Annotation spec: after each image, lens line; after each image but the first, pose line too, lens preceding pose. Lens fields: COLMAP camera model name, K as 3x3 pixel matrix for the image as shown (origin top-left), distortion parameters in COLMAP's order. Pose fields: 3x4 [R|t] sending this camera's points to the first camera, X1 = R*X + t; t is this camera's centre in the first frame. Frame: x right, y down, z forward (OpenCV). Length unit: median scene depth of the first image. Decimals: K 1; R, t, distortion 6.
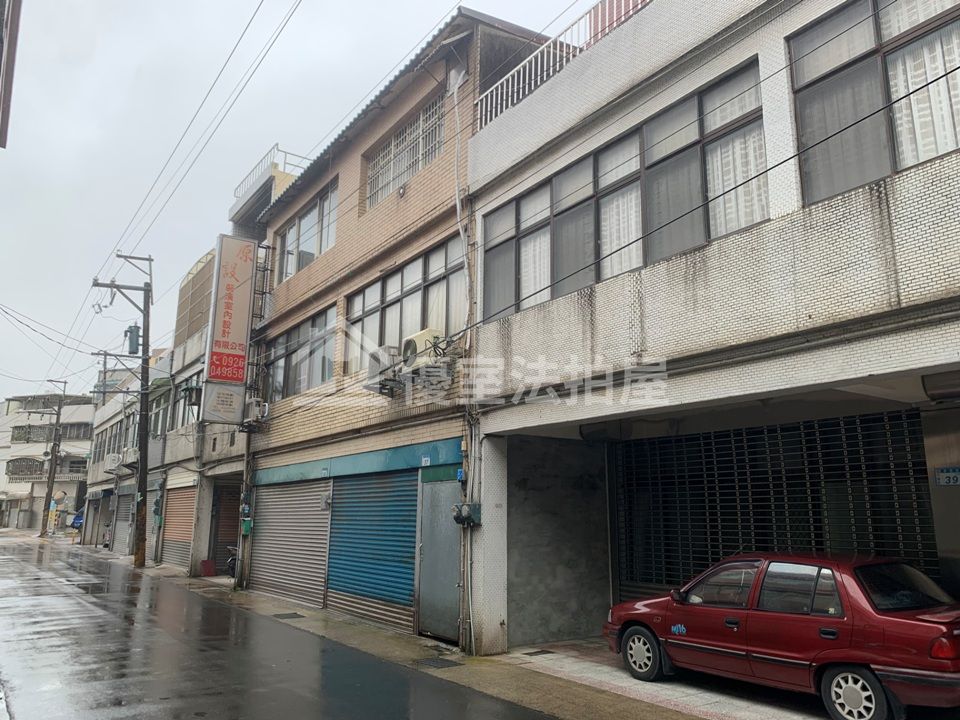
lens RADIAL K [[741.9, 0, 490.6], [0, 741.9, 348.9], [0, 0, 1]] dist [0.131212, -0.345682]
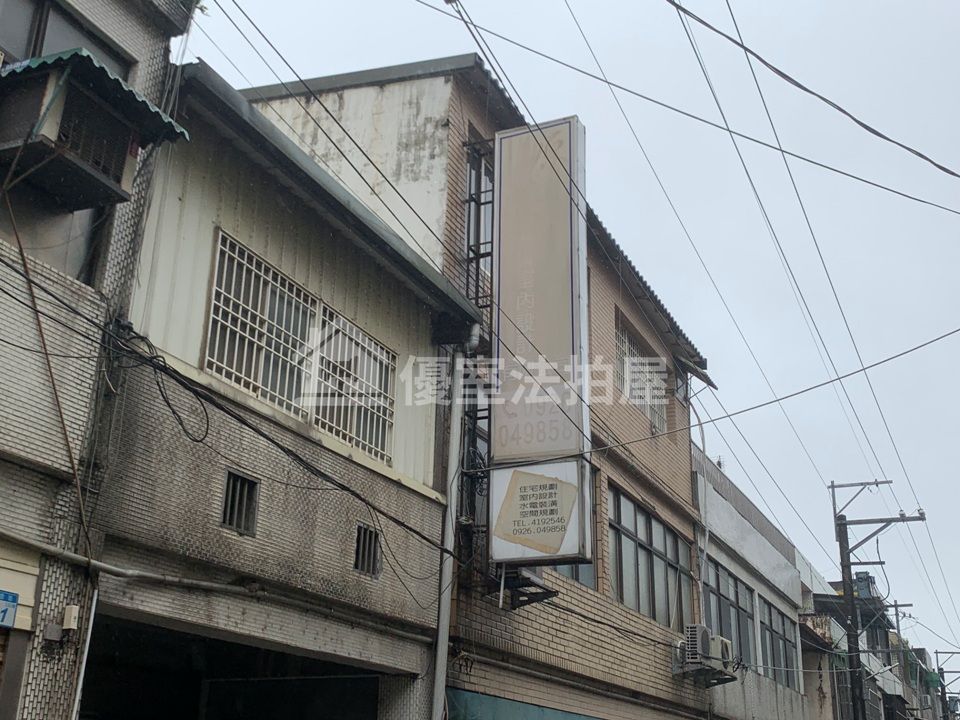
lens RADIAL K [[1046.4, 0, 481.8], [0, 1046.4, 357.7], [0, 0, 1]] dist [0.140169, -0.417341]
pose [[-0.497638, 0.306463, 0.811441, -1.297071], [-0.227935, 0.856421, -0.463237, 0.422849], [-0.836900, -0.415480, -0.356335, 2.005587]]
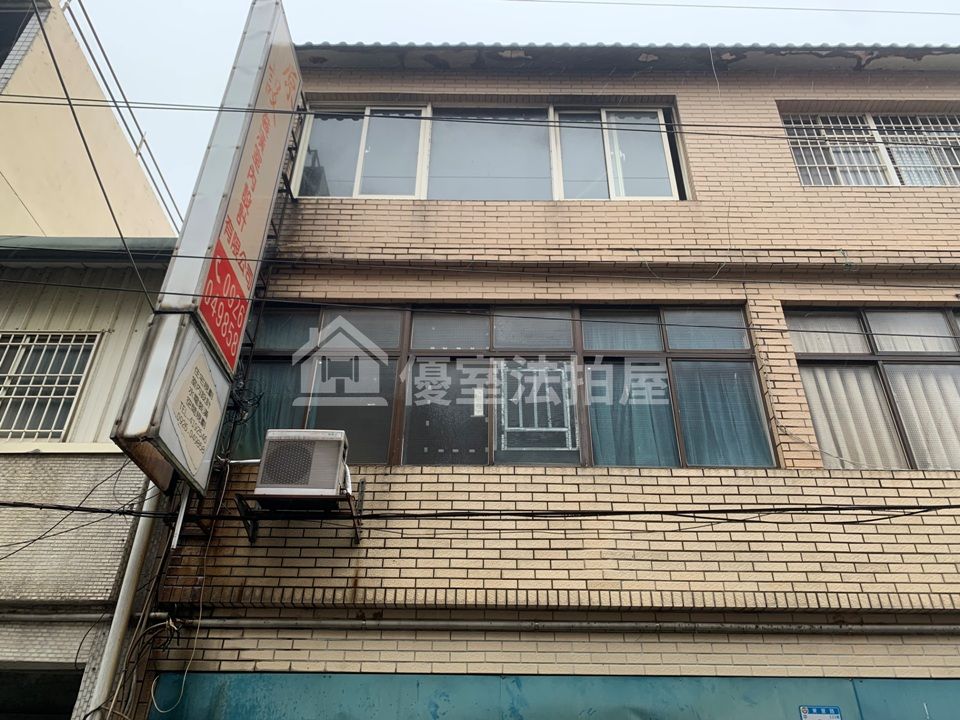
lens RADIAL K [[764.6, 0, 484.9], [0, 764.6, 344.3], [0, 0, 1]] dist [0.032687, -0.046624]
pose [[0.562185, 0.465437, 0.683606, -0.810364], [-0.186869, 0.876711, -0.443236, 0.258626], [-0.805623, 0.121436, 0.579849, 1.174998]]
